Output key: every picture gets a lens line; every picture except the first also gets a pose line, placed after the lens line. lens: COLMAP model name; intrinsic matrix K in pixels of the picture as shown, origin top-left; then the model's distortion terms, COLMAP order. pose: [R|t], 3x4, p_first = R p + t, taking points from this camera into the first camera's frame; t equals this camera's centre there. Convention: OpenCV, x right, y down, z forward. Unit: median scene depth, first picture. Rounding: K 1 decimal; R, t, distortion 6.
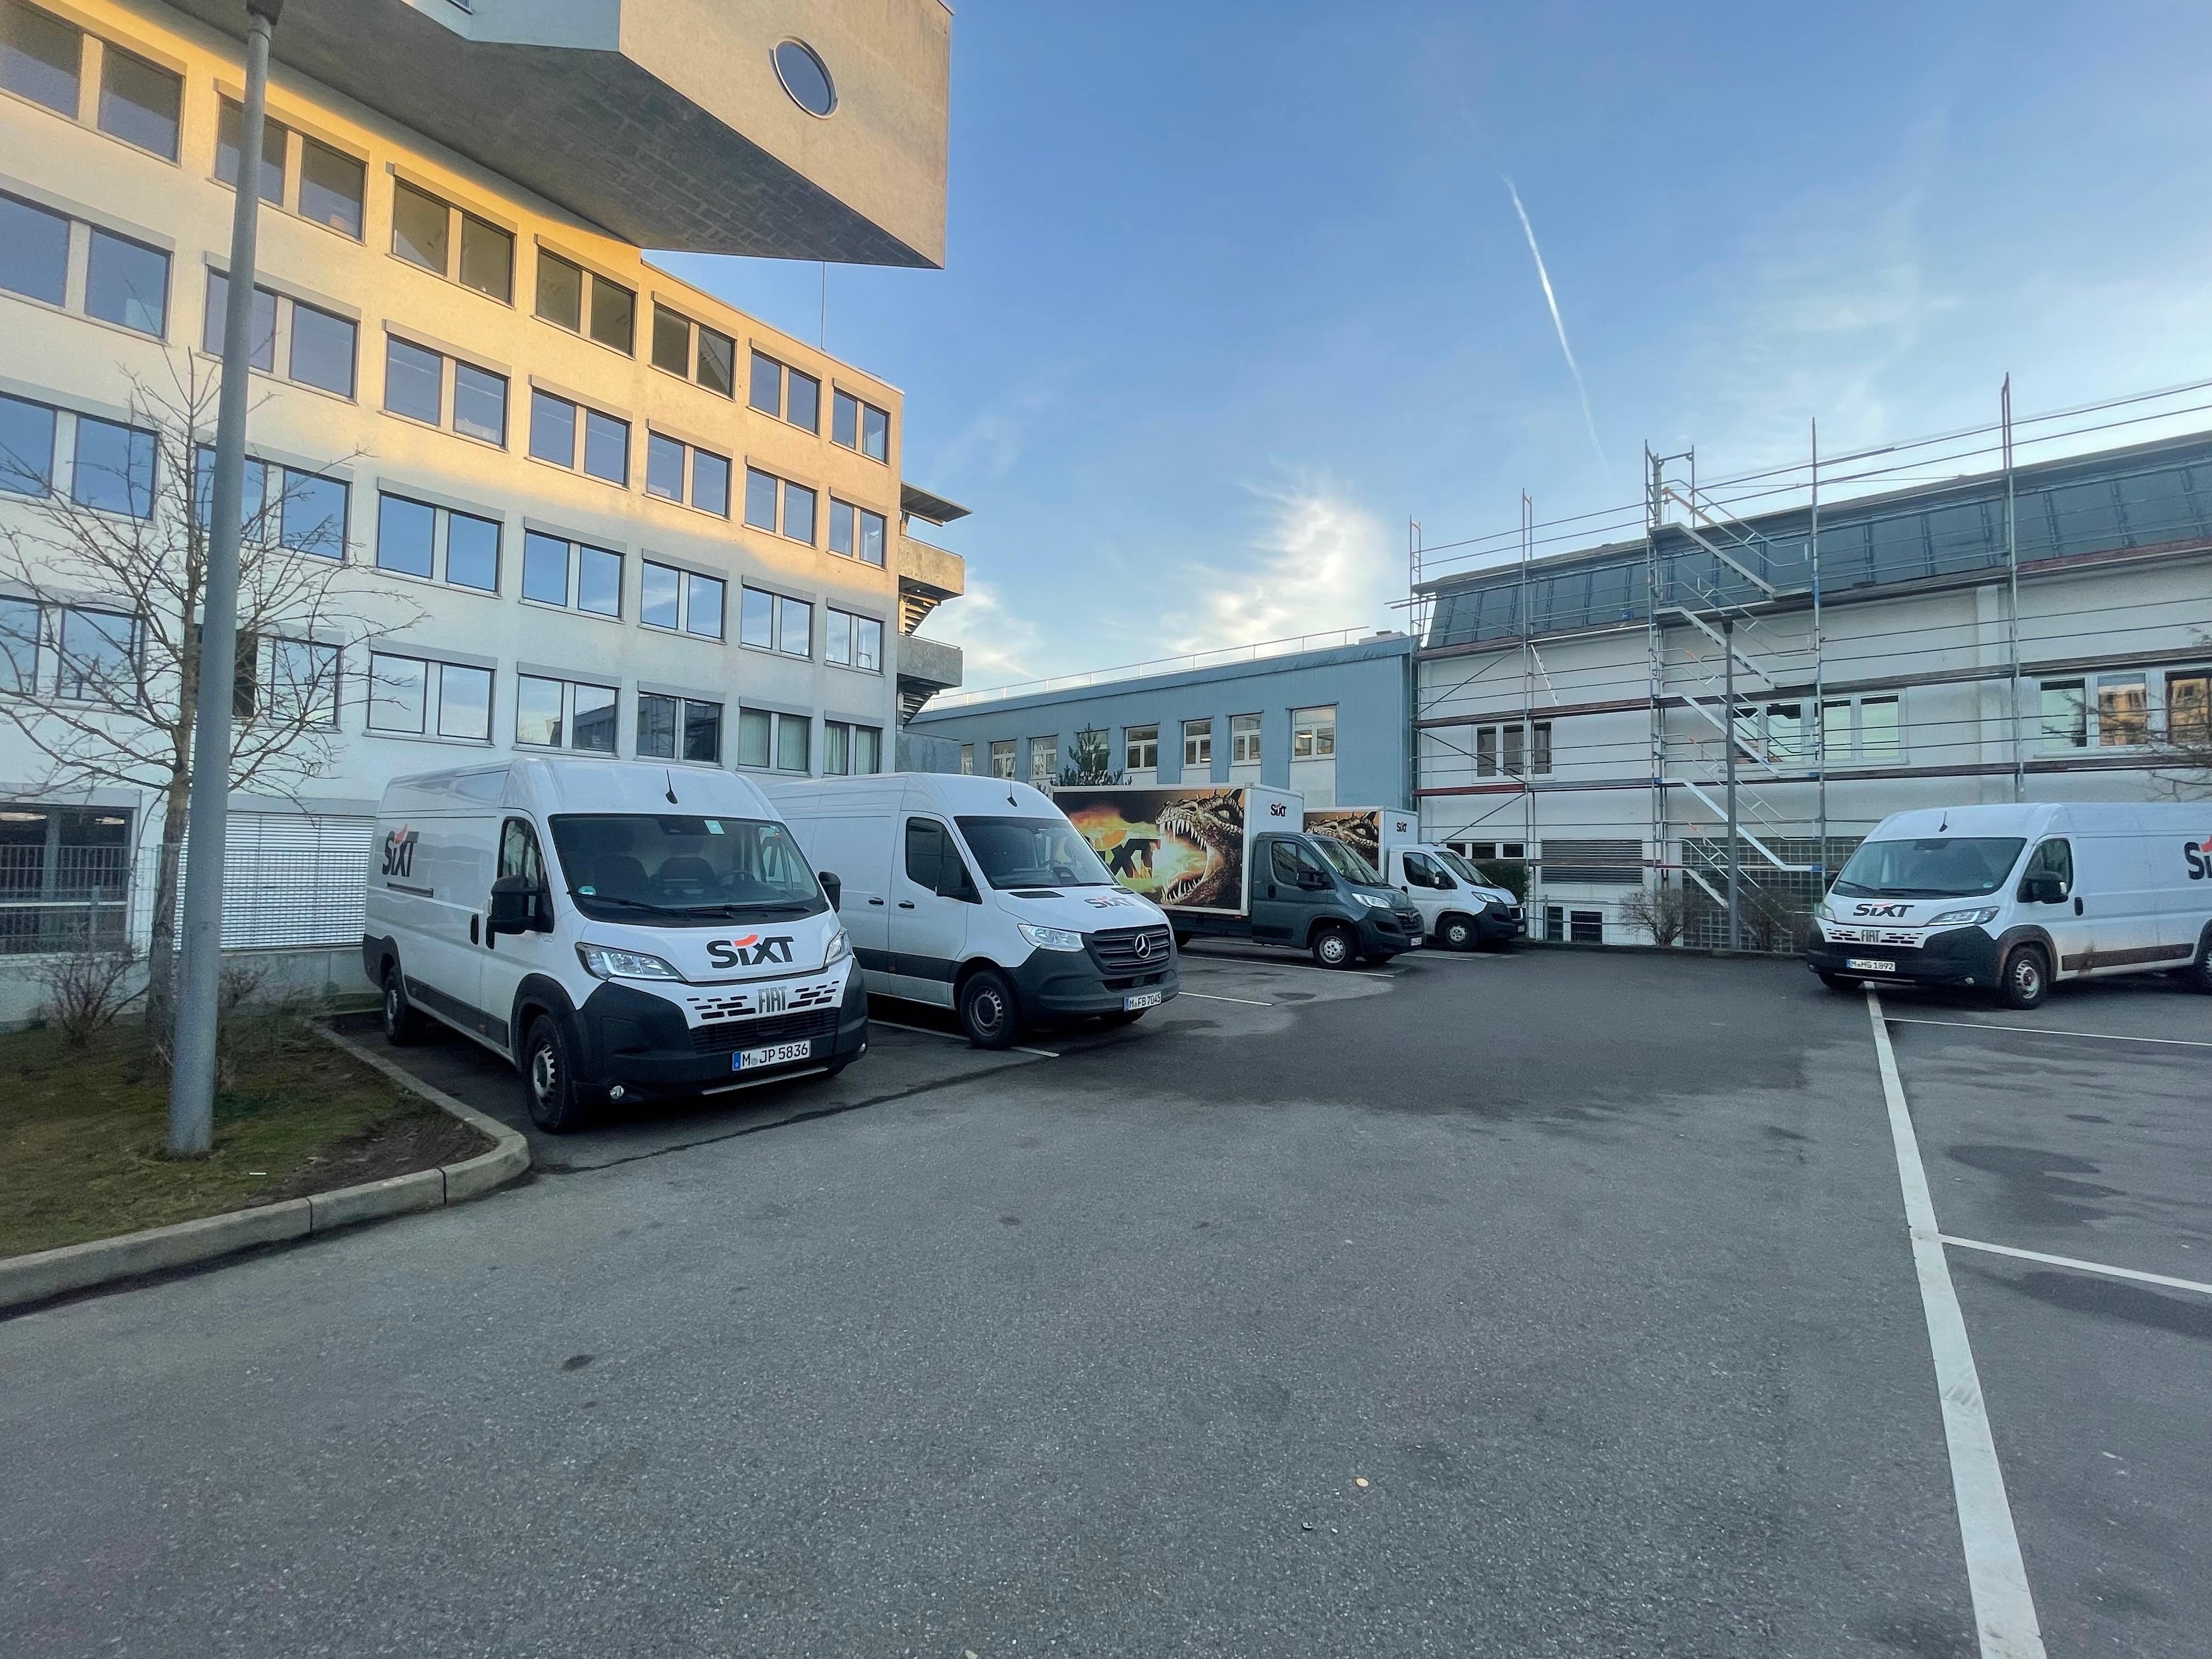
lens RADIAL K [[871.8, 0, 1109.9], [0, 871.8, 834.0], [0, 0, 1]] dist [-0.006931, -0.000106]
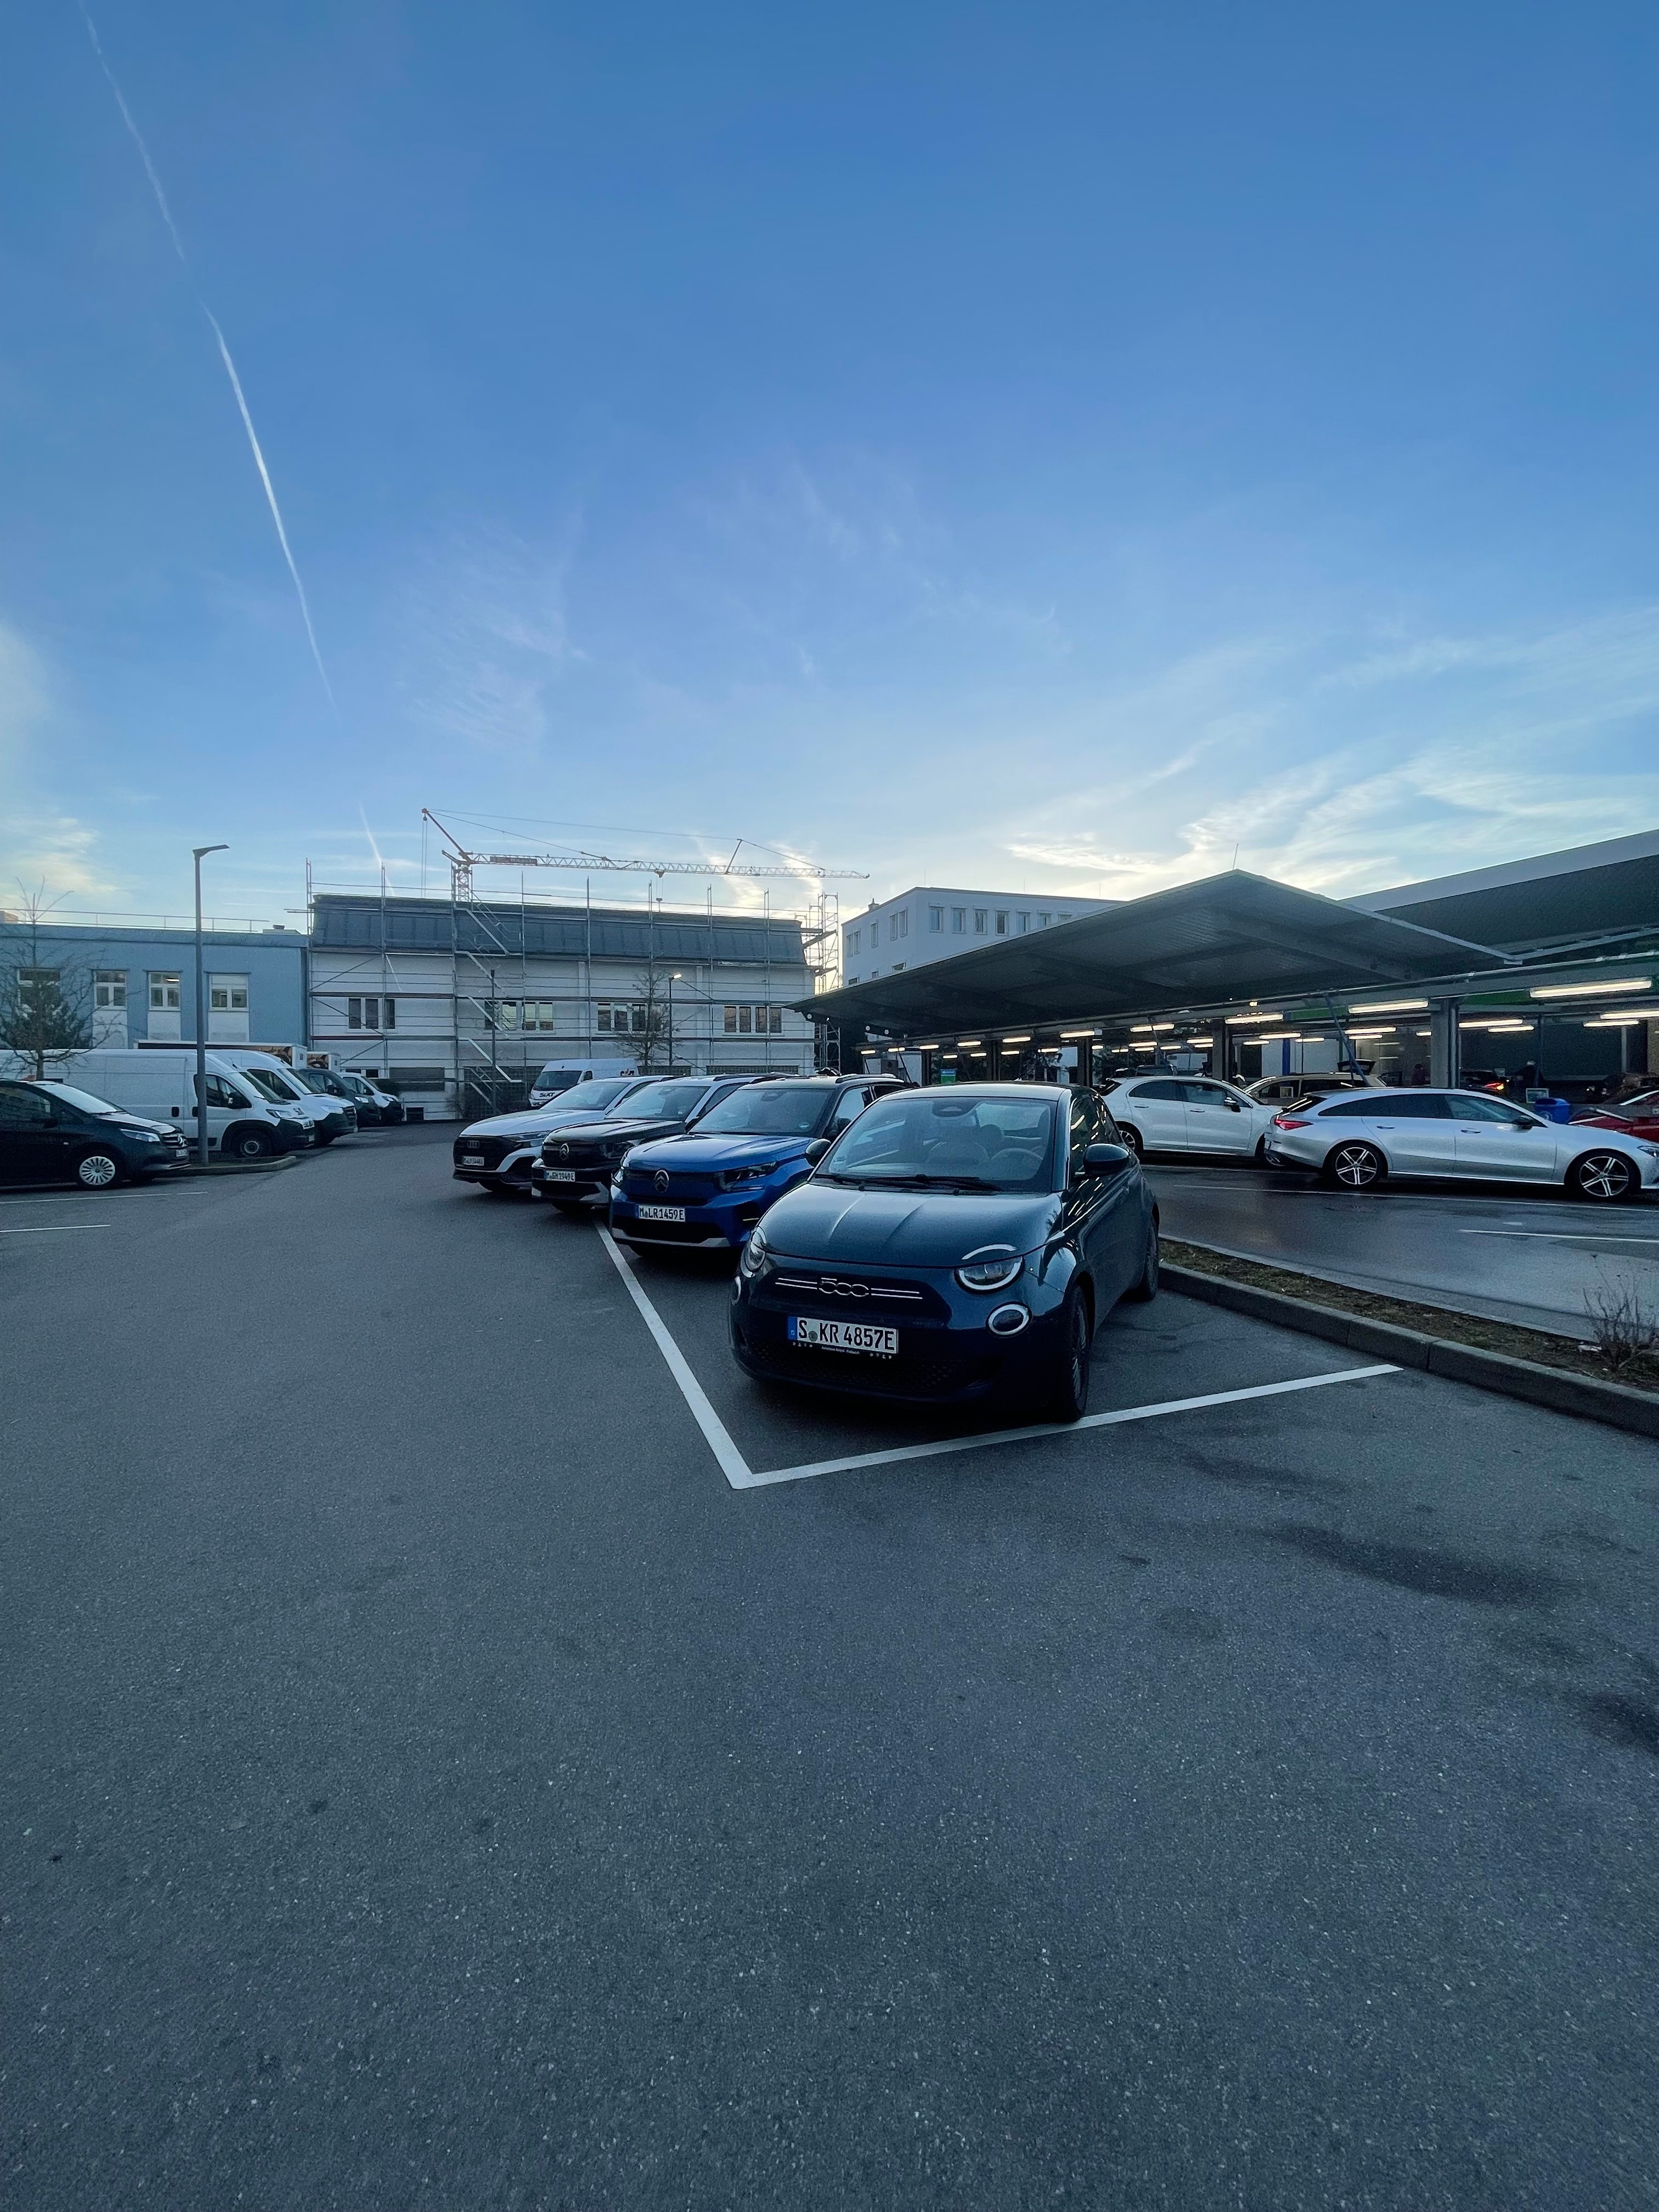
lens RADIAL K [[890.2, 0, 837.5], [0, 890.2, 1095.4], [0, 0, 1]] dist [0.001079, -0.000067]
pose [[0.500944, -0.033502, 0.864831, -0.626508], [-0.011605, 0.998901, 0.045418, -0.030317], [-0.865402, -0.032788, 0.500005, -0.693441]]
